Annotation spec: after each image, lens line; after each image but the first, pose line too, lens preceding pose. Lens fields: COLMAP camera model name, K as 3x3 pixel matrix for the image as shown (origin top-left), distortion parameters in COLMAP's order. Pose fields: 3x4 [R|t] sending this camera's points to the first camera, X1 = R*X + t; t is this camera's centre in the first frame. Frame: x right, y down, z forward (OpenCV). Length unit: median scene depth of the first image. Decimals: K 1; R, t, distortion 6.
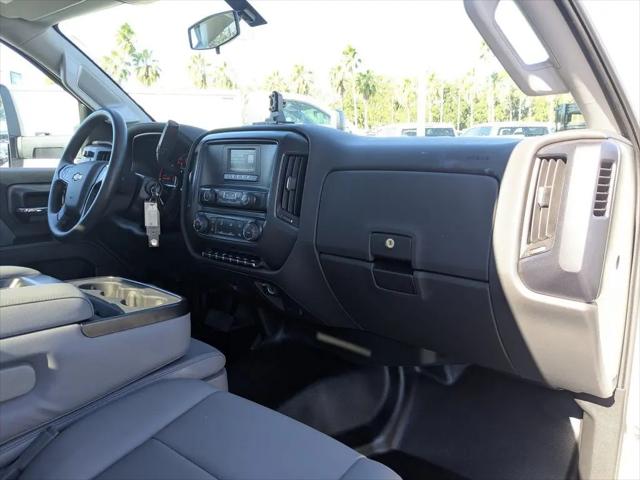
lens RADIAL K [[512.7, 0, 289.0], [0, 512.7, 237.6], [0, 0, 1]] dist [0.039234, -0.064750]
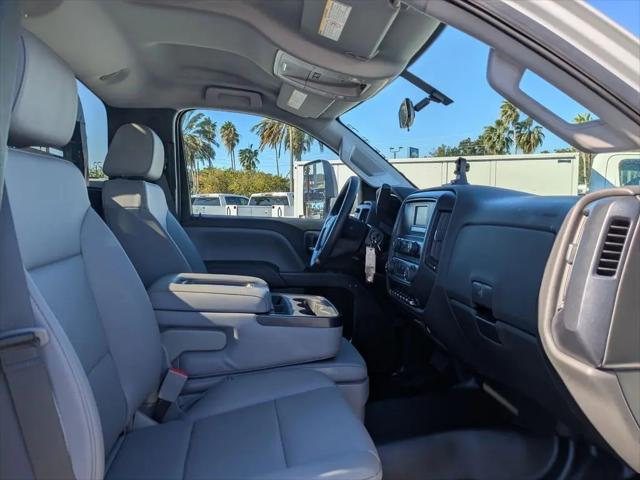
lens RADIAL K [[512.7, 0, 315.5], [0, 512.7, 240.8], [0, 0, 1]] dist [0.039234, -0.064750]
pose [[0.745771, 0.058832, -0.663600, 0.490144], [-0.136564, 0.988441, -0.065843, 0.018335], [0.652055, 0.139728, 0.745184, -0.037877]]
